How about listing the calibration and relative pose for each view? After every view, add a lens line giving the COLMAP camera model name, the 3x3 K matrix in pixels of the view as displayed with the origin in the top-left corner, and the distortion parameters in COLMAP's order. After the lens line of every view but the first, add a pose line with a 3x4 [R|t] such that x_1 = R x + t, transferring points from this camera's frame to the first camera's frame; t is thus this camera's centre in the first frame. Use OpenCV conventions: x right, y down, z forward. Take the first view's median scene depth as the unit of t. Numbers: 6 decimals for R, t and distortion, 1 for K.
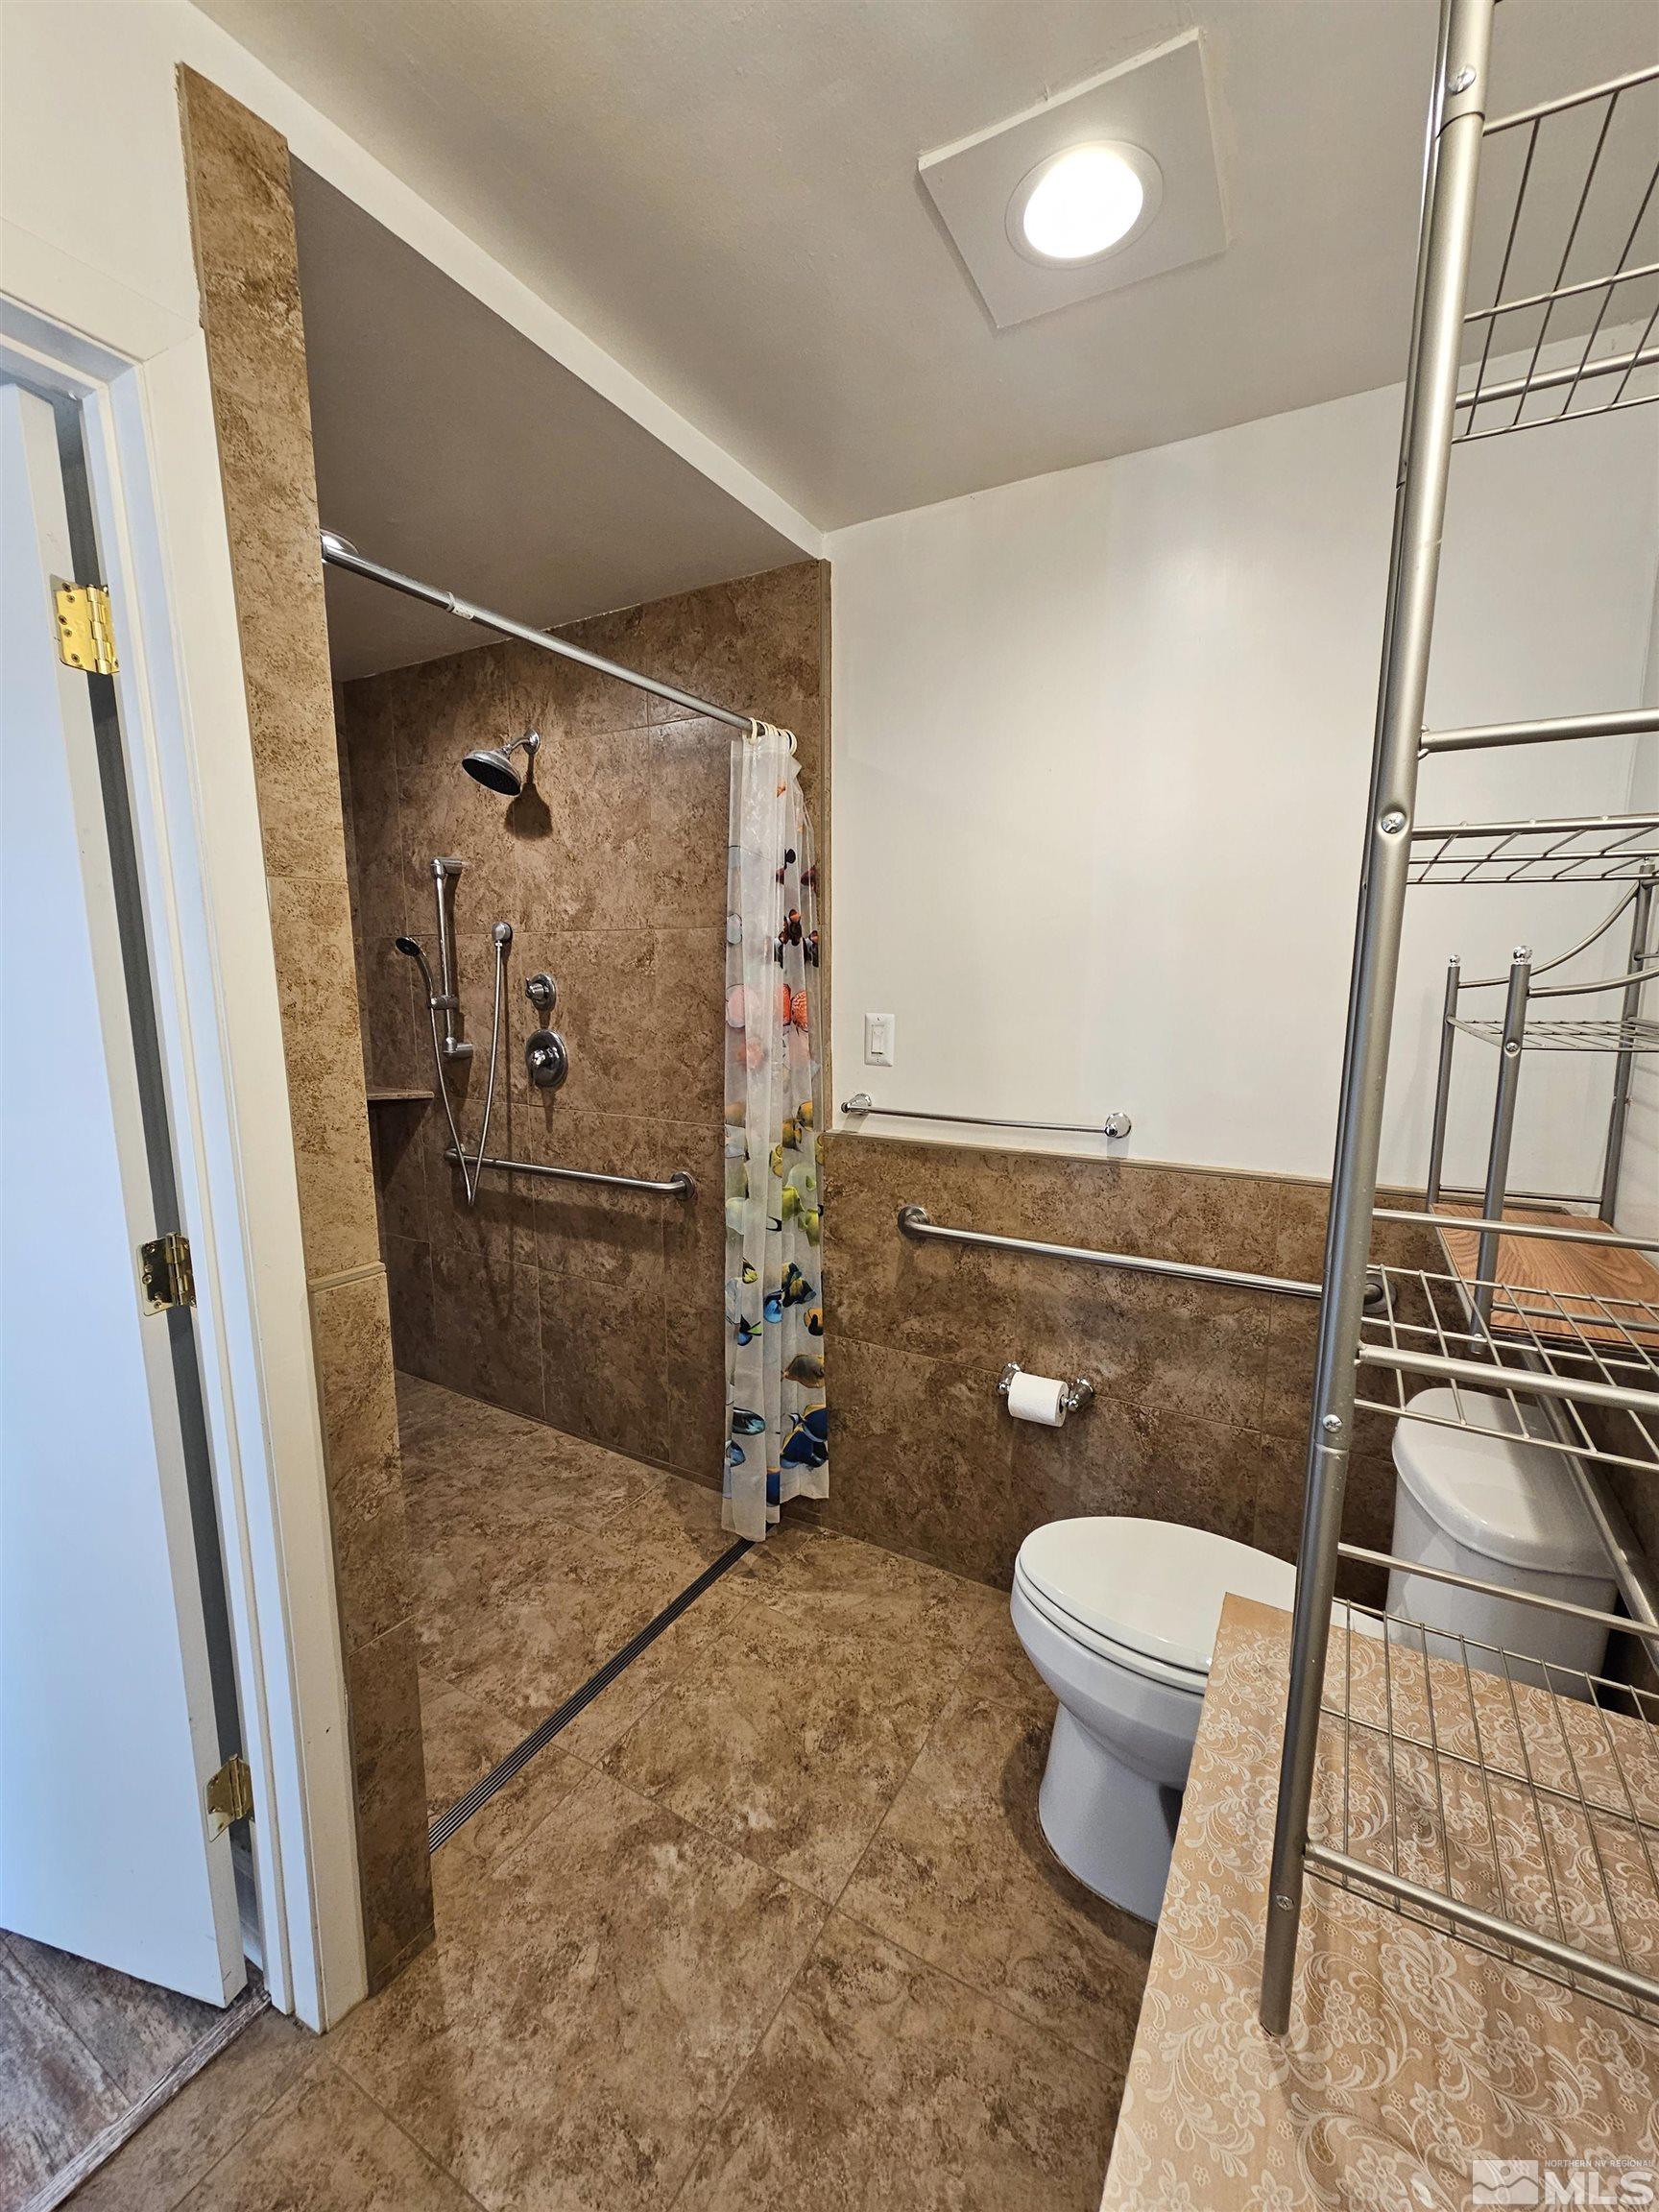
lens RADIAL K [[902.5, 0, 829.5], [0, 902.5, 1106.0], [0, 0, 1]] dist [-0.000940, 0.000948]
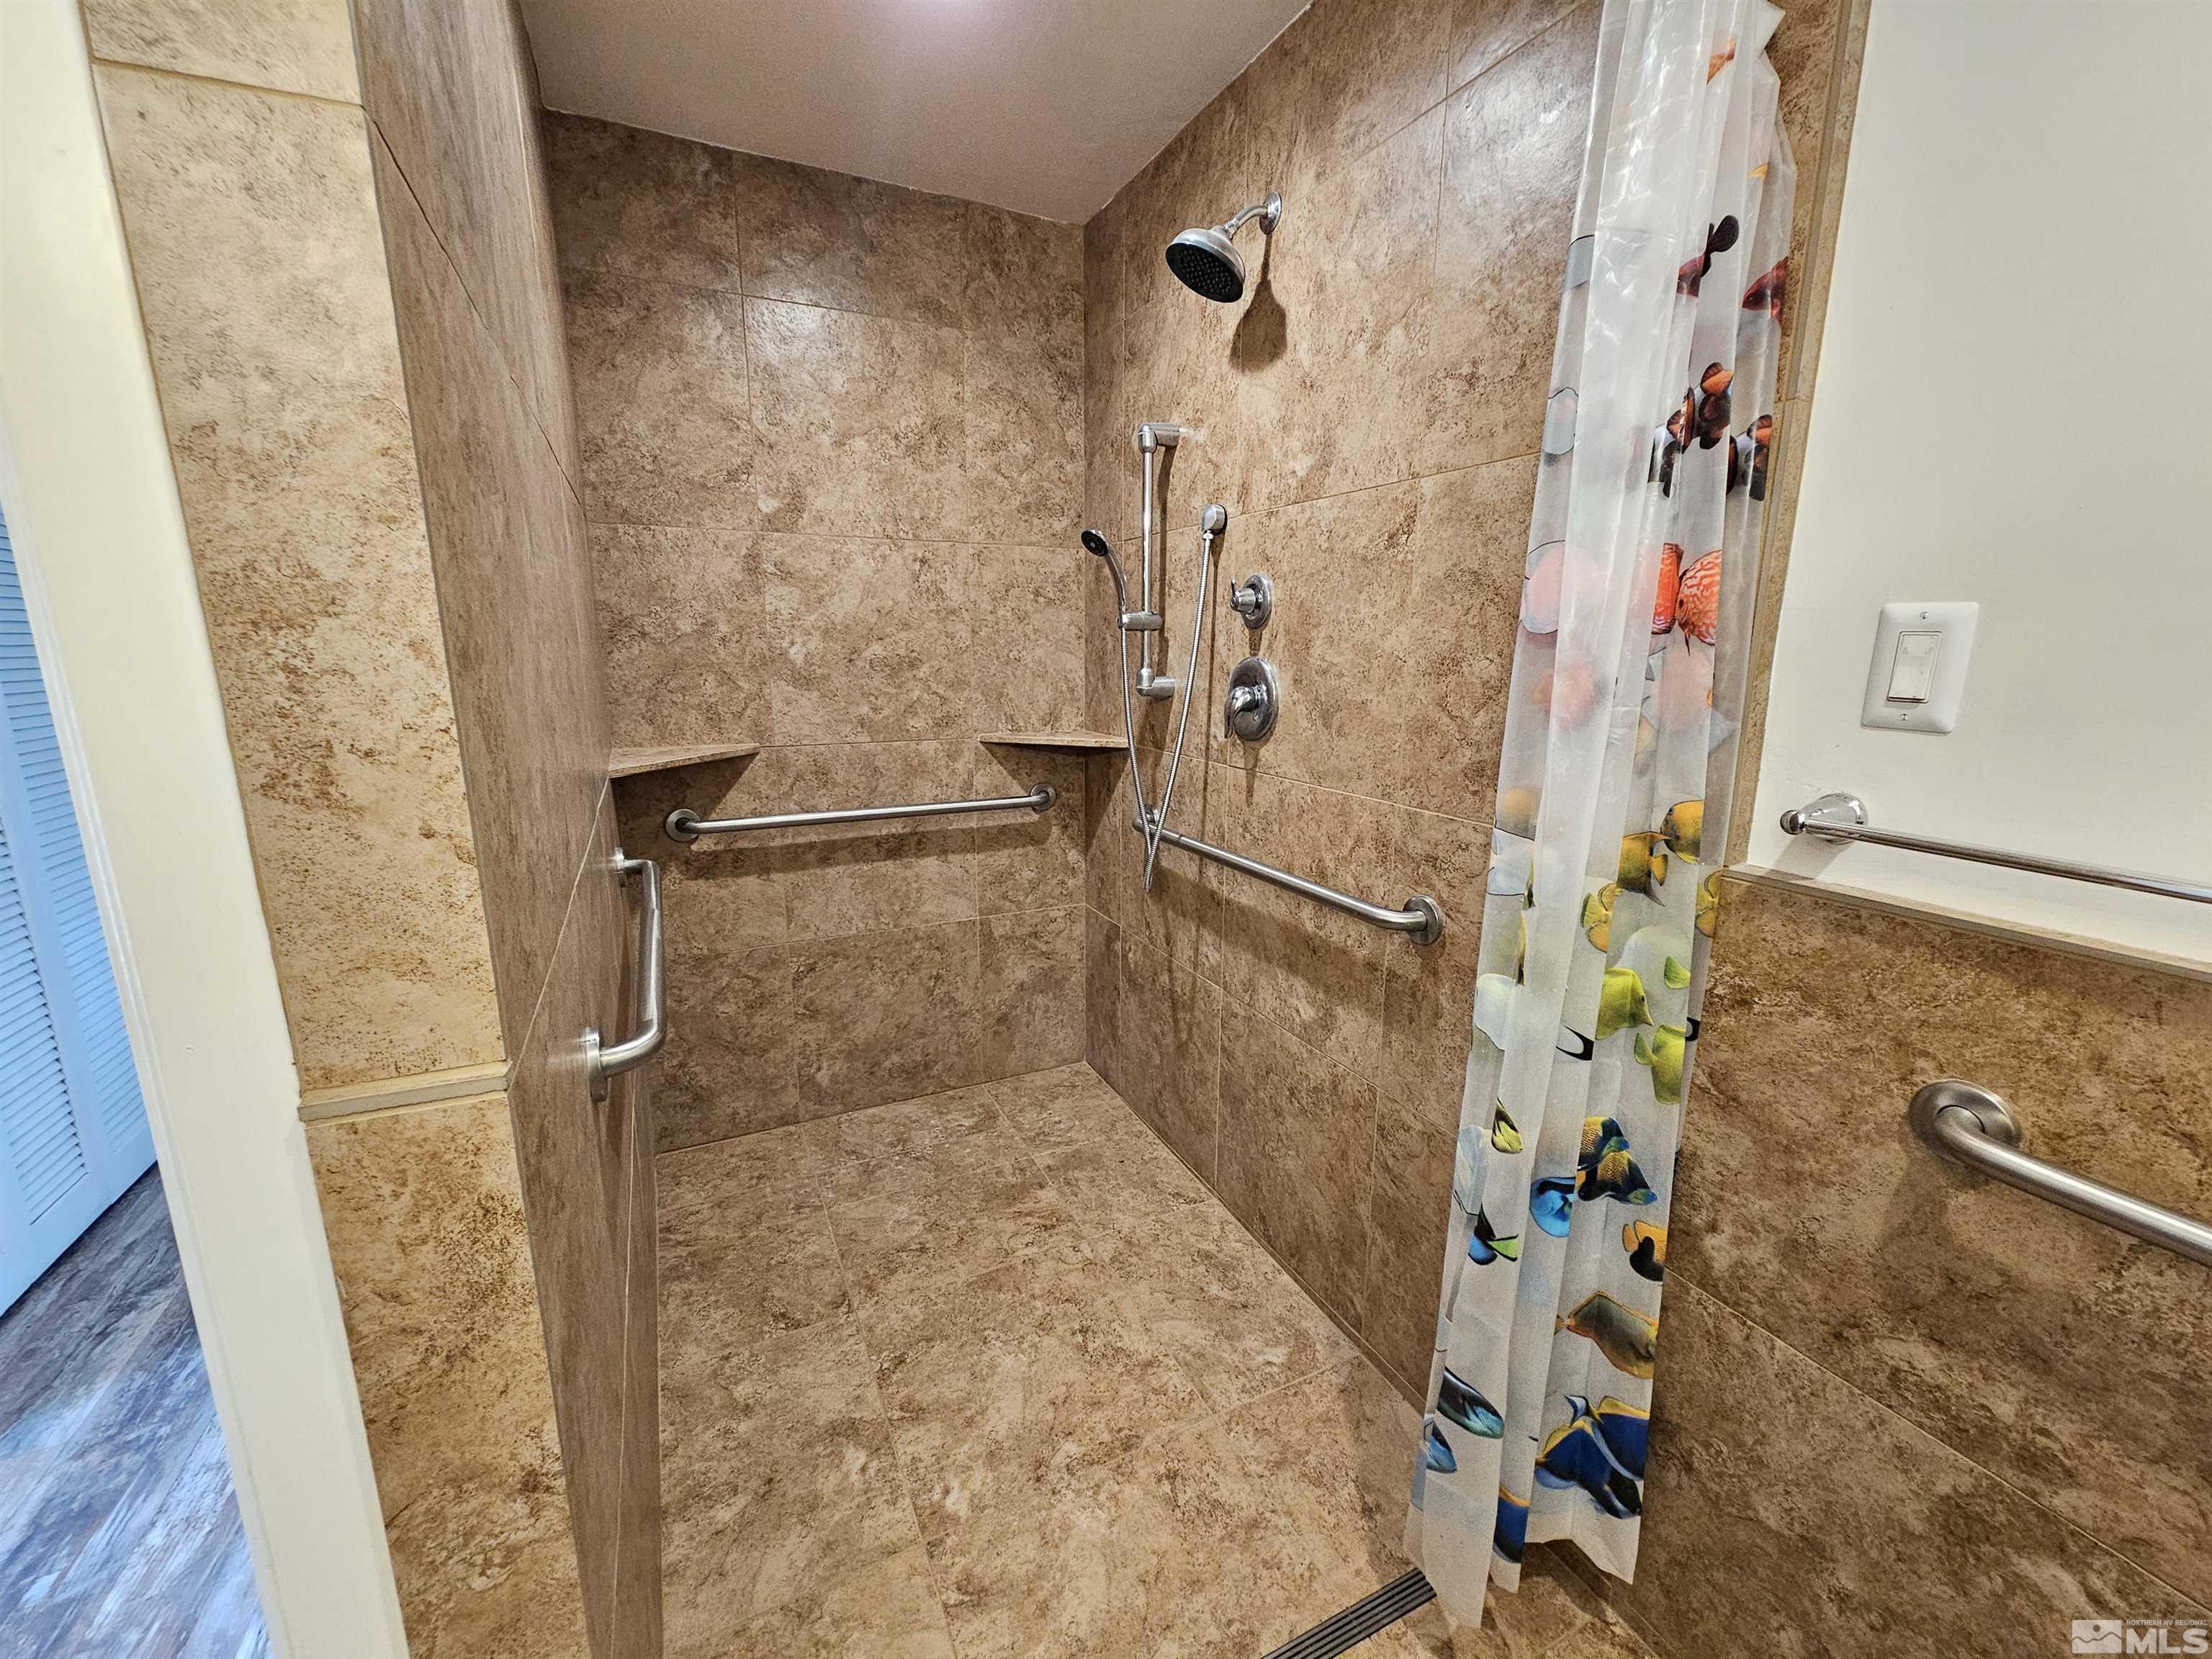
lens RADIAL K [[902.5, 0, 1113.8], [0, 902.5, 827.7], [0, 0, 1]] dist [-0.000940, 0.000948]
pose [[0.827529, 0.116909, -0.549115, -0.013074], [-0.087150, 0.992972, 0.080072, -0.001892], [0.554617, -0.018406, 0.831902, 0.426251]]
